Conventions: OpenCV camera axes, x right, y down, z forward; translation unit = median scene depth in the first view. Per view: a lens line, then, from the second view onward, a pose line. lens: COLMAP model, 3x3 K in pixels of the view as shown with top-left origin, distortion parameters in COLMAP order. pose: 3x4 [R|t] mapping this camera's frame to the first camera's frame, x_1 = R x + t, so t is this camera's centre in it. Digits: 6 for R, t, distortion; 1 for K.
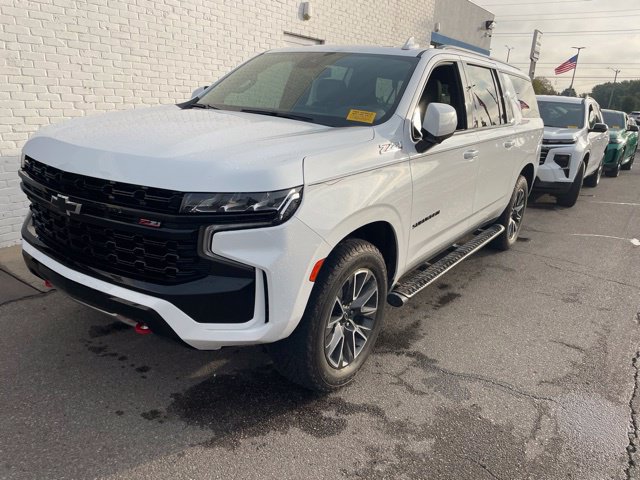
lens RADIAL K [[488.9, 0, 320.0], [0, 488.9, 240.0], [0, 0, 1]] dist [0.070804, -0.095838]
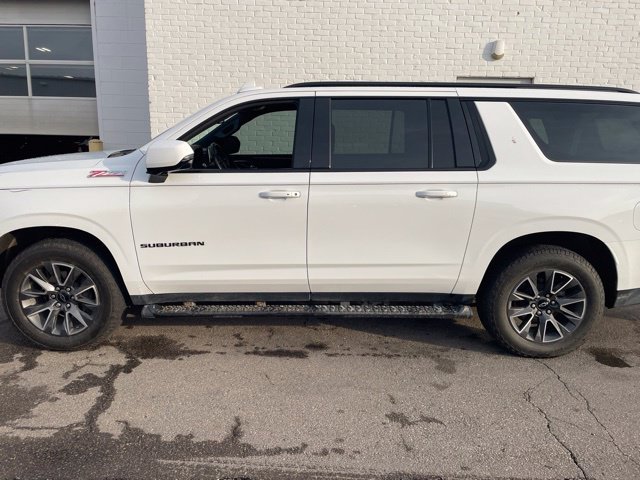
lens RADIAL K [[506.6, 0, 318.1], [0, 506.6, 234.4], [0, 0, 1]] dist [0.001838, 0.001400]
pose [[0.564100, 0.111464, -0.818149, 1.388505], [-0.220358, 0.975233, -0.019068, -0.118869], [0.795760, 0.191041, 0.574690, 0.670284]]
